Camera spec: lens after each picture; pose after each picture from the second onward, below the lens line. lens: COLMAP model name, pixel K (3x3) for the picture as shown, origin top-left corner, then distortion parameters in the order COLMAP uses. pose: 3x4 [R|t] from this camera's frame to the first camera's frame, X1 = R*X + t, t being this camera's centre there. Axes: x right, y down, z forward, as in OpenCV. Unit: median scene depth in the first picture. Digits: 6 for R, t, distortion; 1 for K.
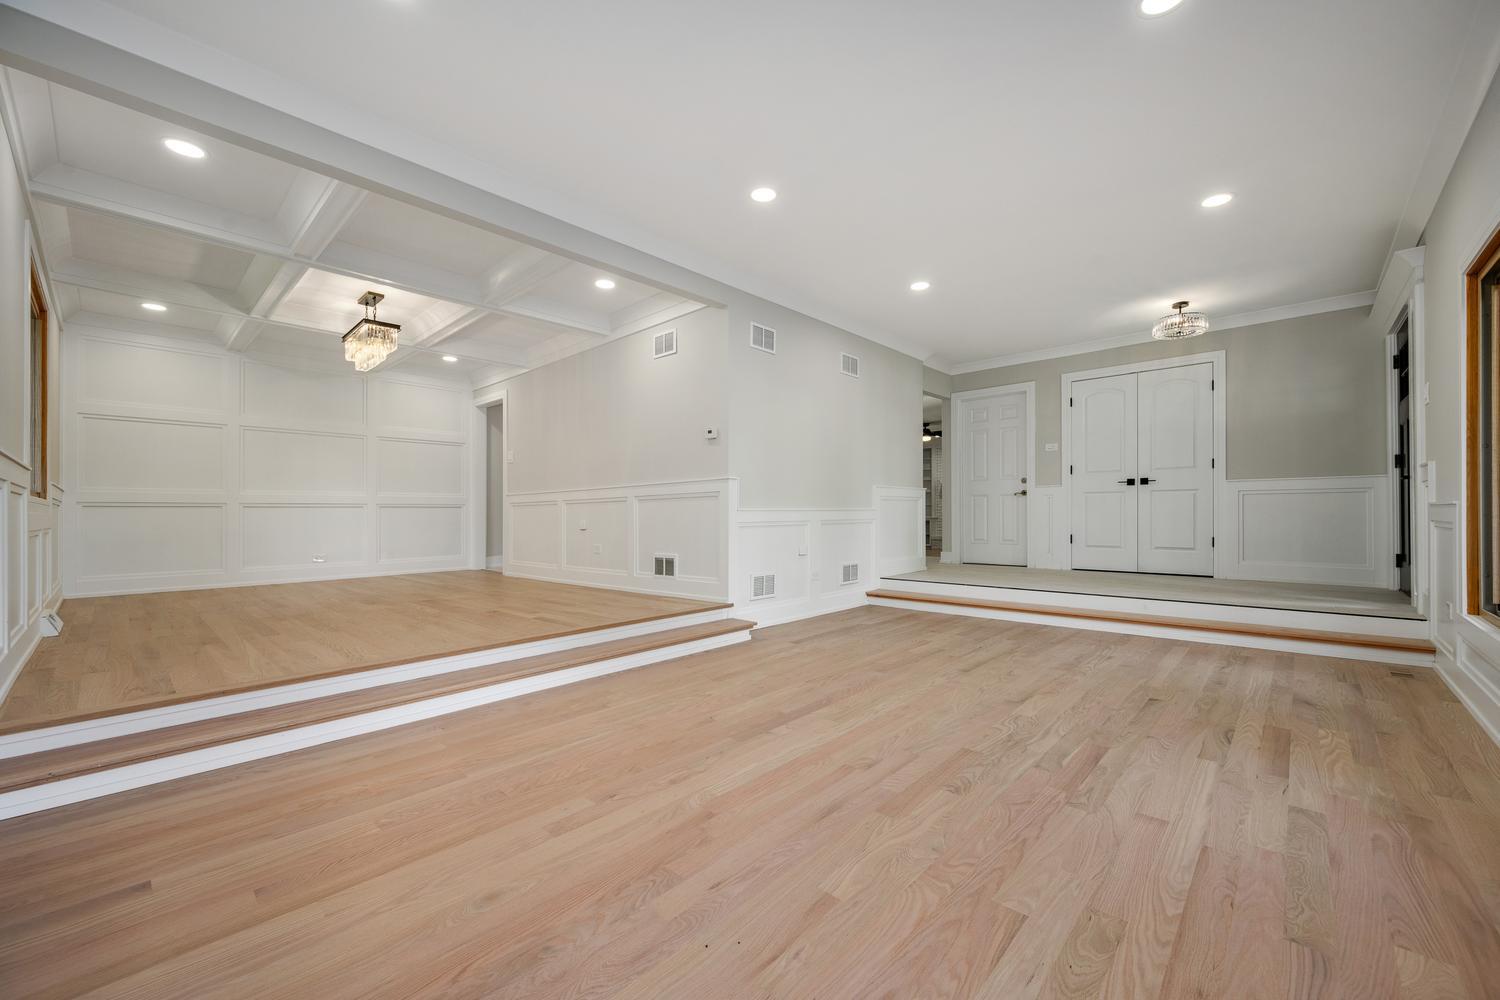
lens RADIAL K [[585.9, 0, 752.9], [0, 585.9, 512.7], [0, 0, 1]] dist [-0.000961, -0.000239]
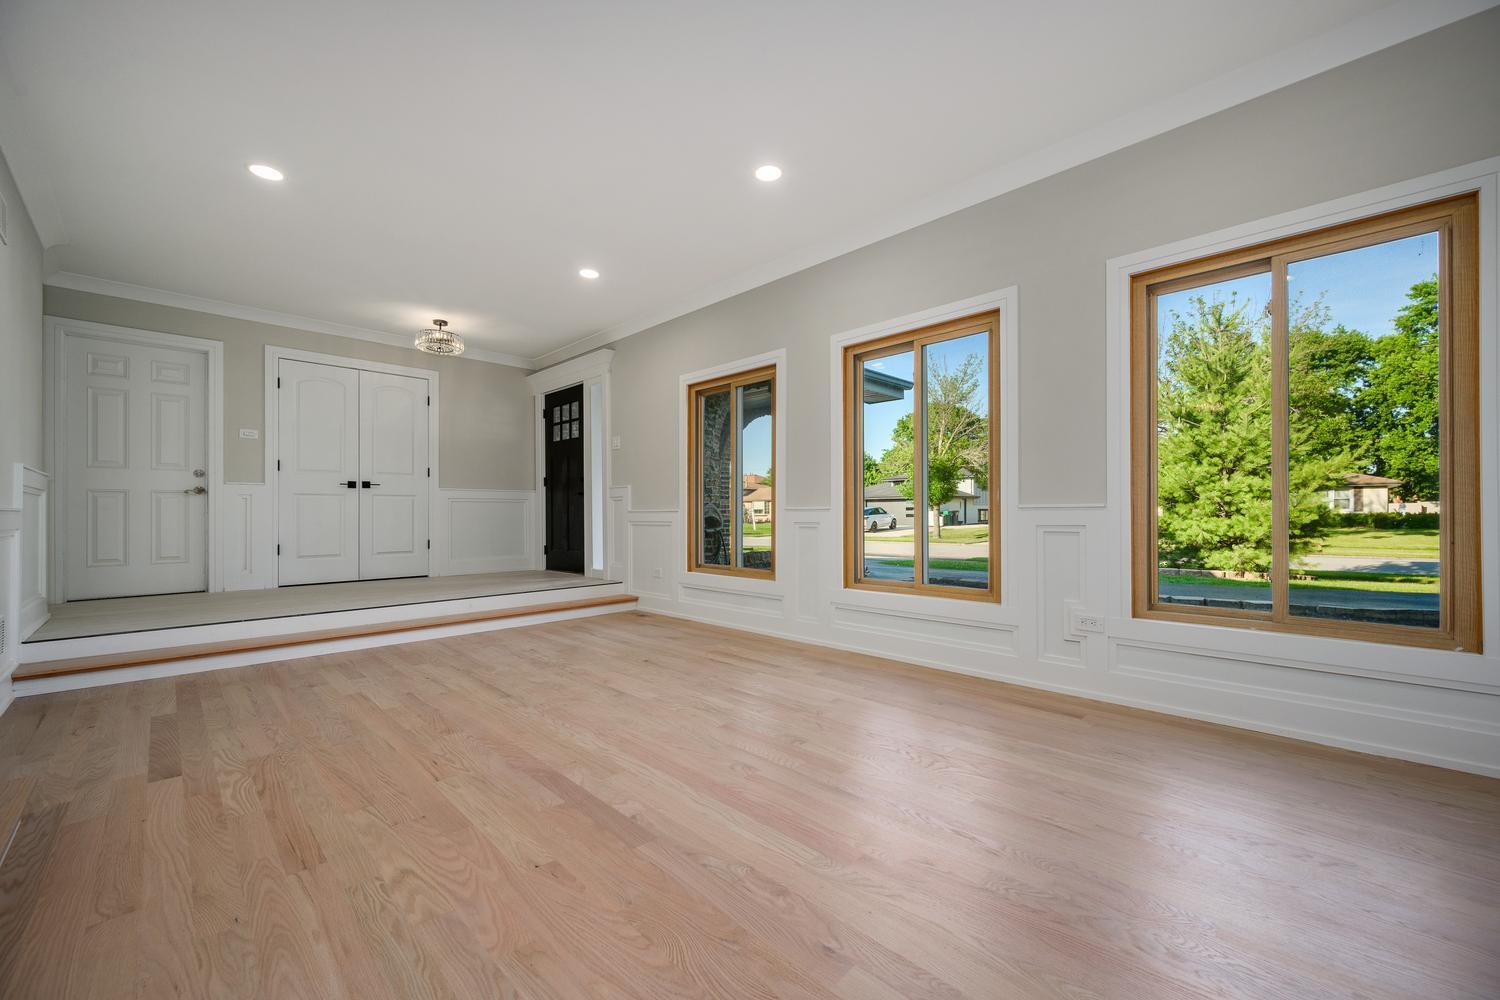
lens RADIAL K [[591.9, 0, 753.5], [0, 591.9, 515.7], [0, 0, 1]] dist [0.000158, 0.000301]
pose [[0.037209, 0.006217, 0.999288, -0.364252], [0.002415, 0.999977, -0.006311, 0.006154], [-0.999305, 0.002649, 0.037193, 0.432522]]
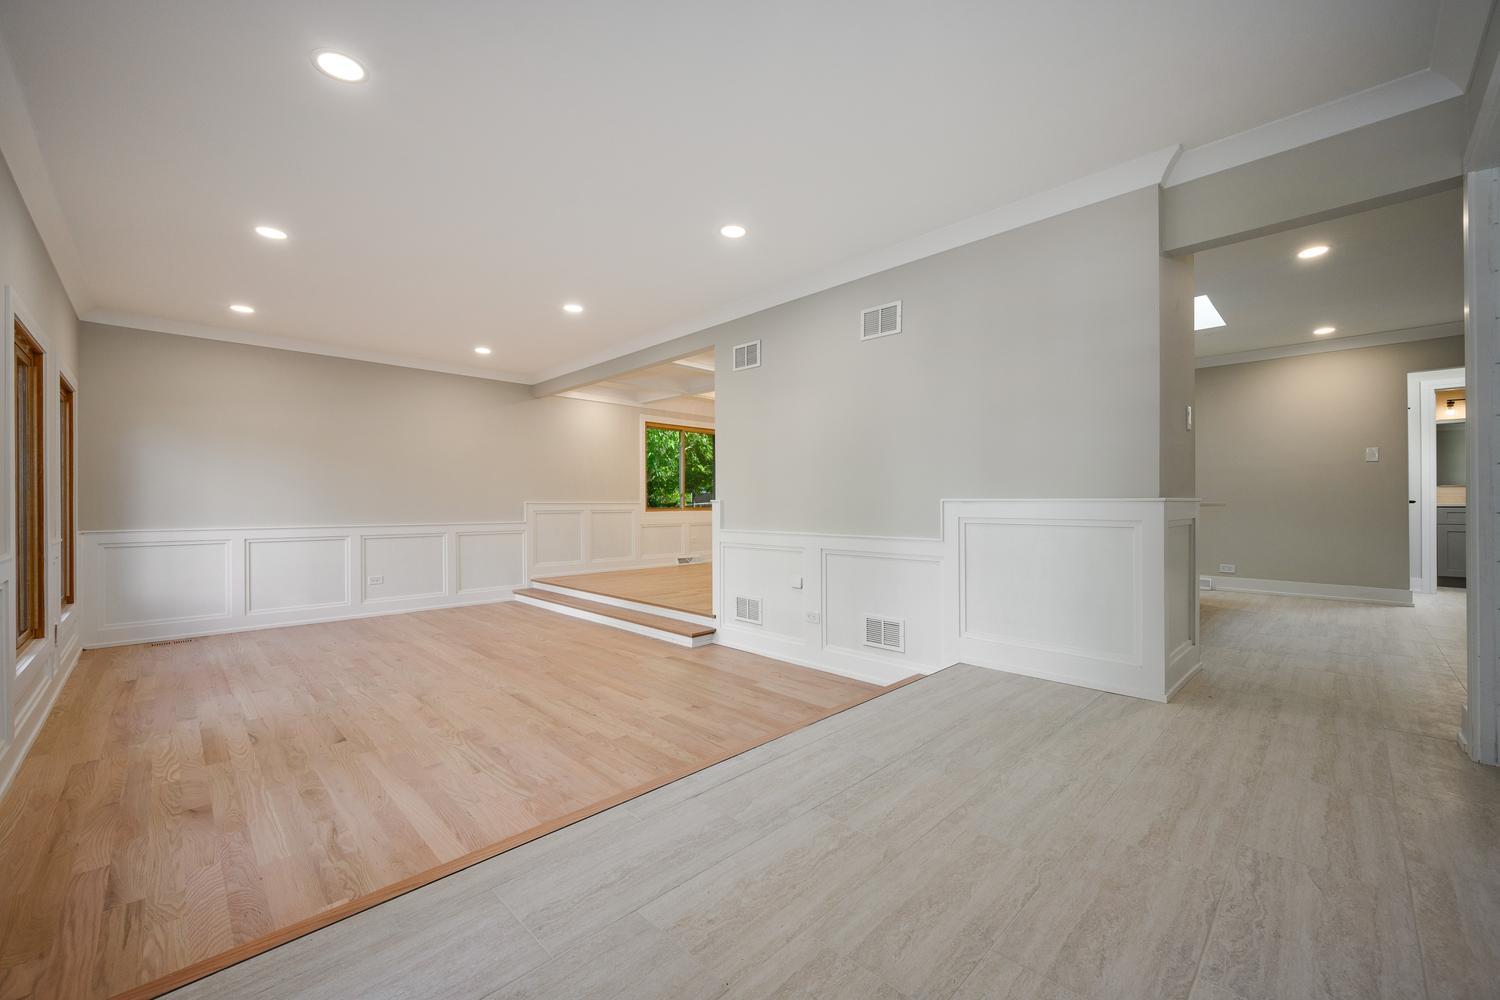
lens RADIAL K [[601.9, 0, 766.8], [0, 601.9, 505.1], [0, 0, 1]] dist [0.000645, 0.000338]
pose [[-0.031816, 0.012684, -0.999413, 1.035659], [0.004902, 0.999909, 0.012534, -0.062611], [0.999482, -0.004500, -0.031875, 1.077517]]
